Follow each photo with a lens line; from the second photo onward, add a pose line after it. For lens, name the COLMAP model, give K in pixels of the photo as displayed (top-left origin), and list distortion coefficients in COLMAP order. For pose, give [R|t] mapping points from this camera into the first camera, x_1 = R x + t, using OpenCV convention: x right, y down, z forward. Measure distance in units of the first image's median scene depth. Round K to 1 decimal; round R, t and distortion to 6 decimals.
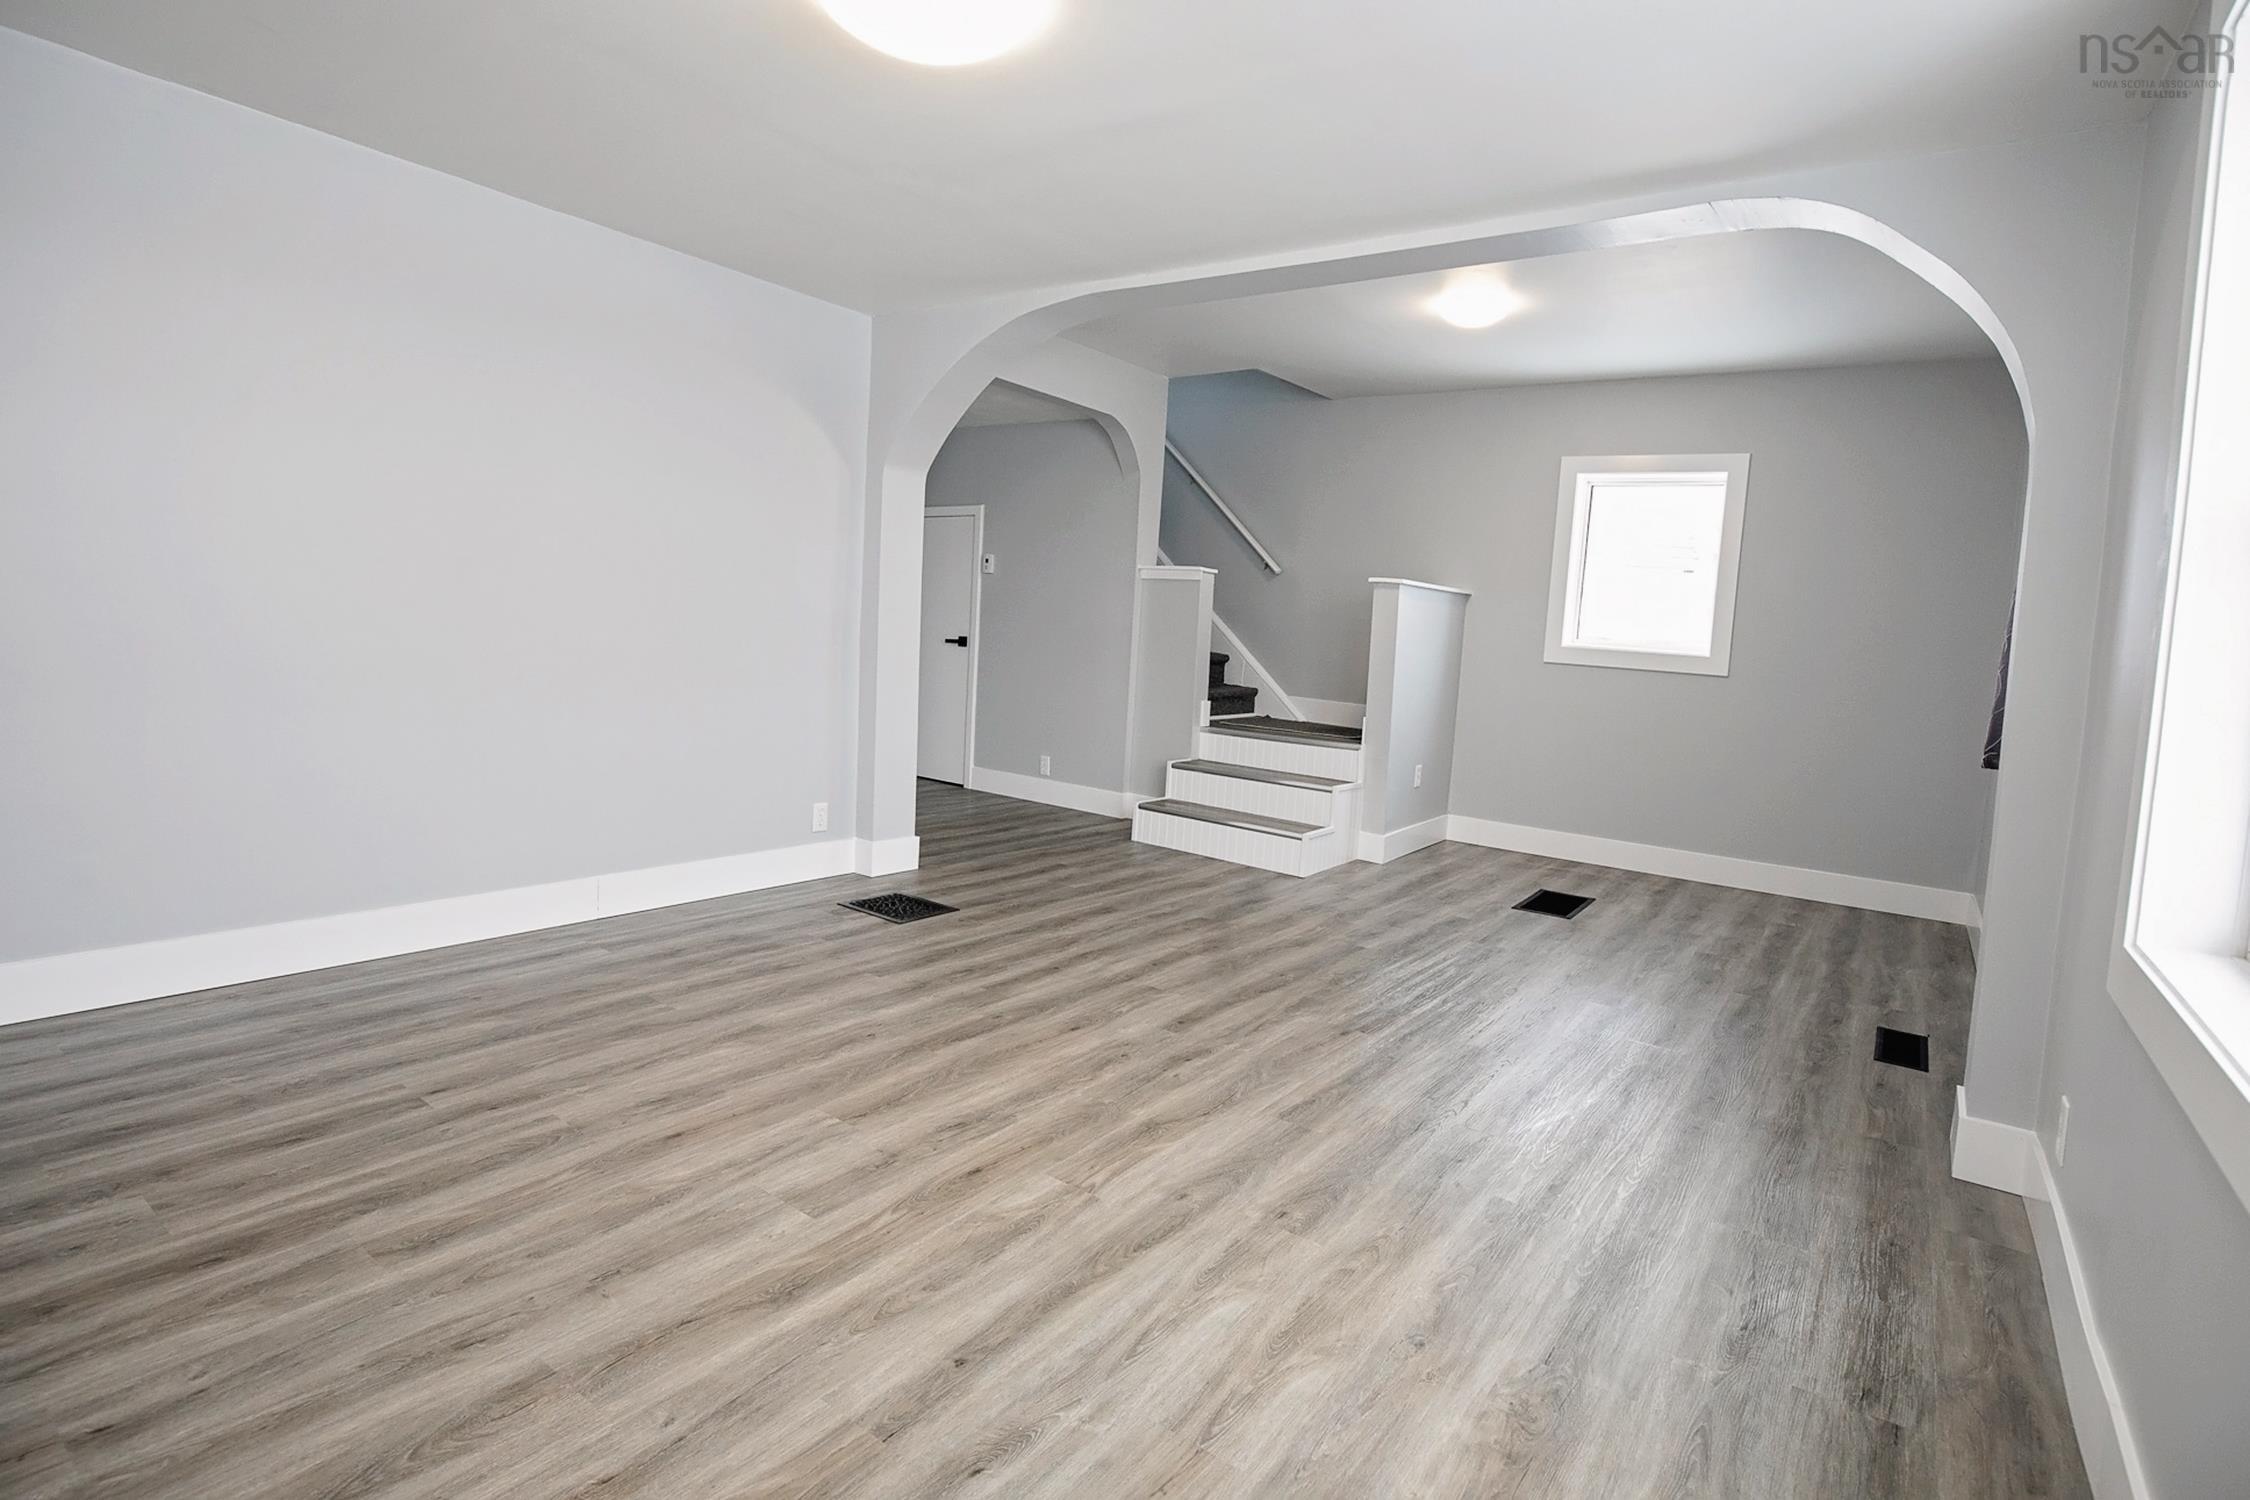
lens RADIAL K [[1075.6, 0, 1129.7], [0, 1075.6, 737.6], [0, 0, 1]] dist [-0.037188, 0.000413]
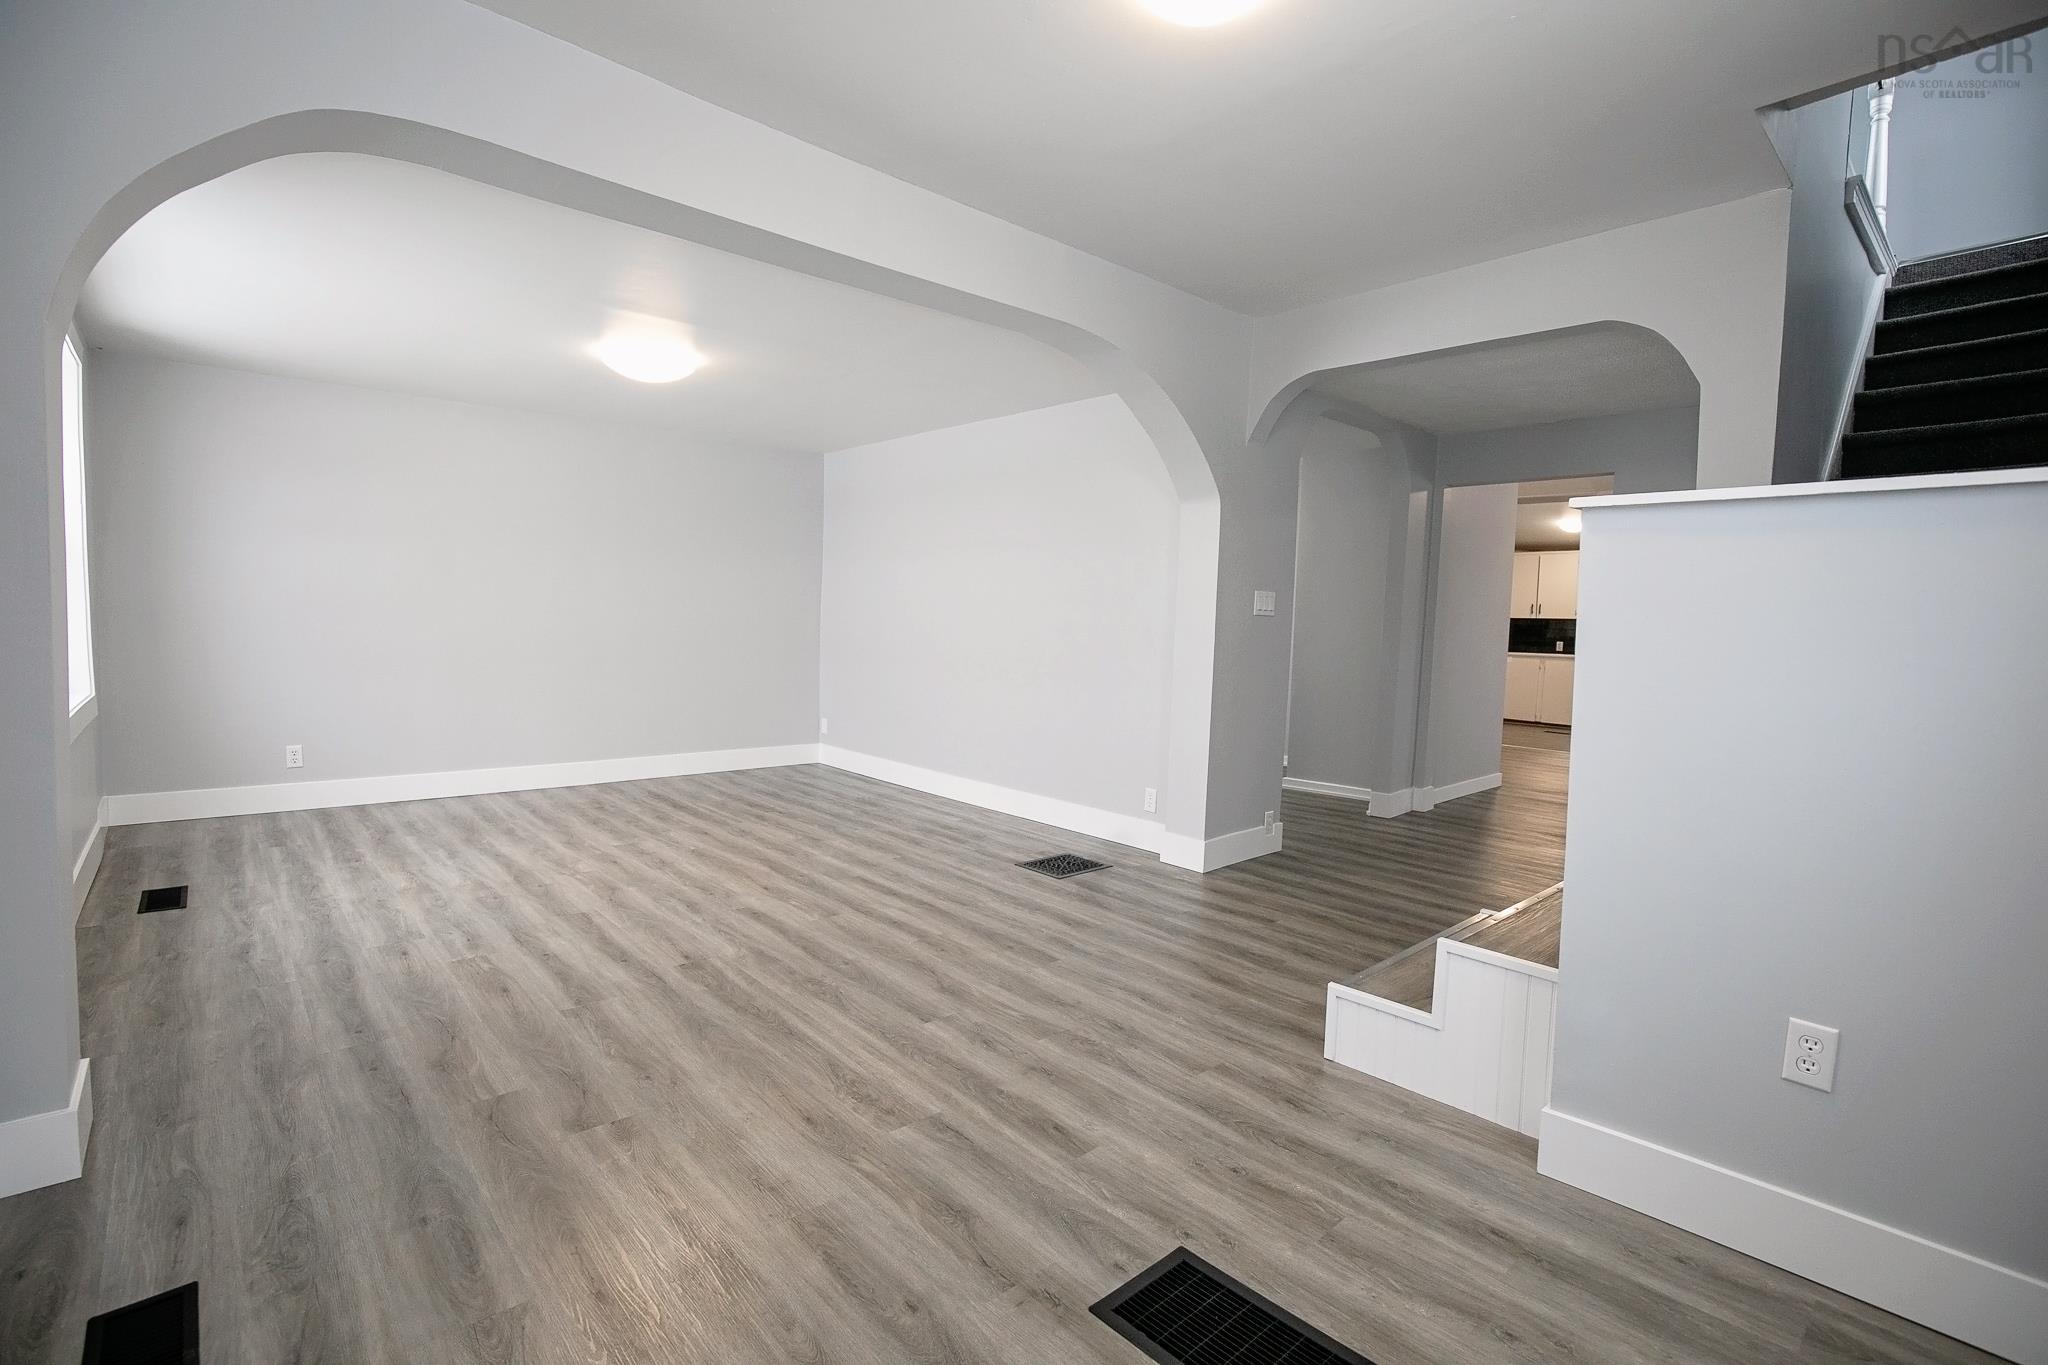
lens RADIAL K [[936.1, 0, 1031.2], [0, 936.1, 684.7], [0, 0, 1]] dist [-0.032726, 0.004258]
pose [[-0.184544, 0.005632, -0.982808, 0.933299], [-0.140250, 0.989599, 0.032005, -0.084073], [0.972766, 0.143746, -0.181835, 1.252033]]
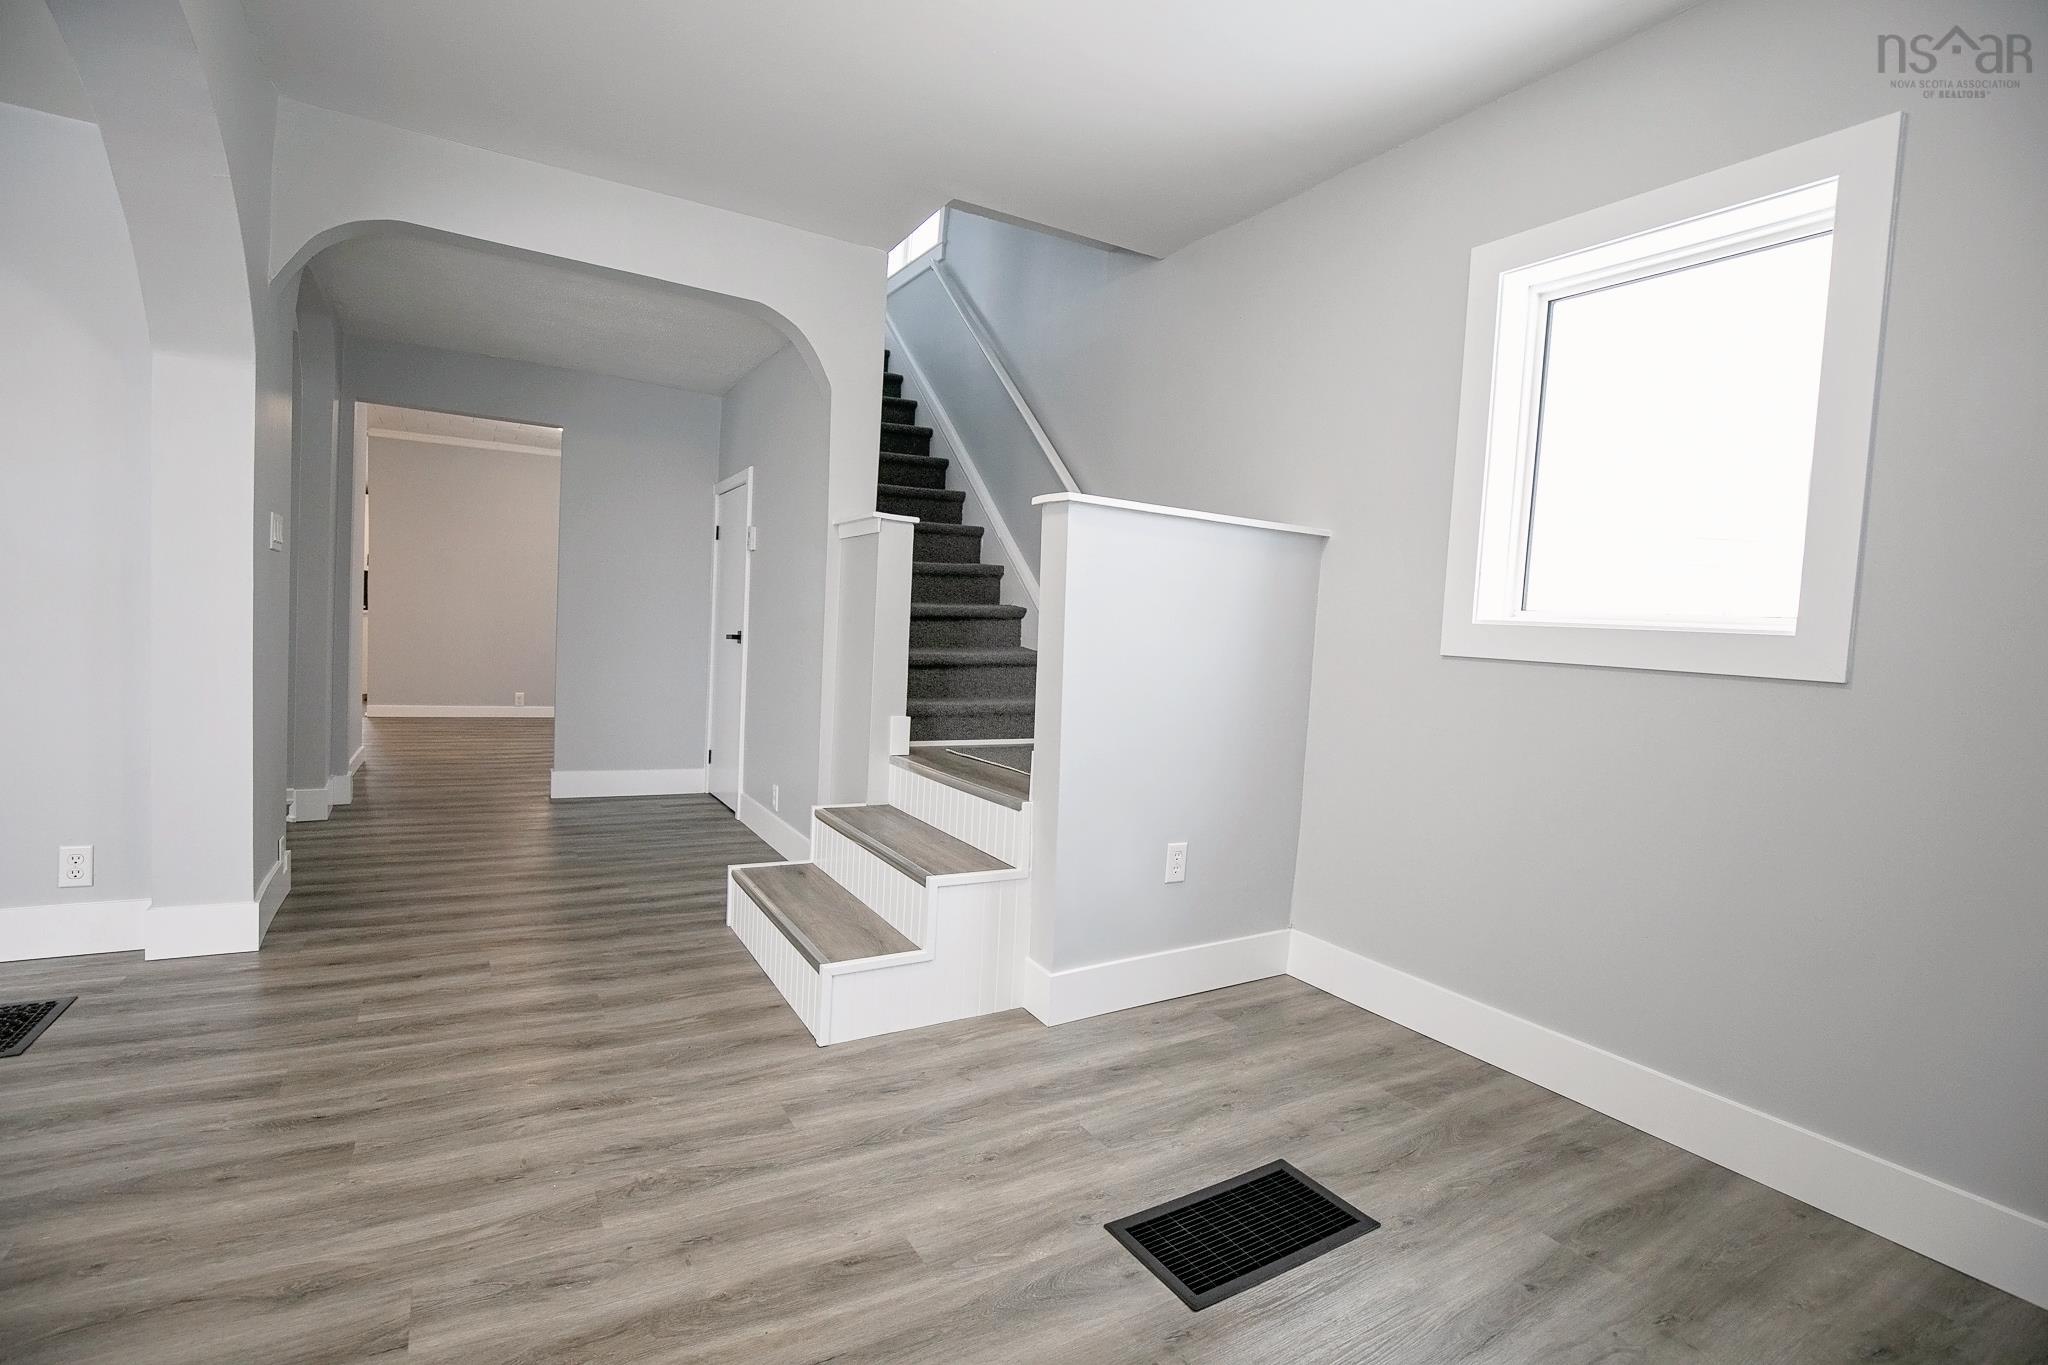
lens RADIAL K [[936.1, 0, 1020.0], [0, 936.1, 697.4], [0, 0, 1]] dist [-0.032726, 0.004258]
pose [[0.925083, 0.016774, -0.379395, 0.584295], [-0.038509, 0.998018, -0.049772, -0.032978], [0.377808, 0.060654, 0.923895, 0.818735]]
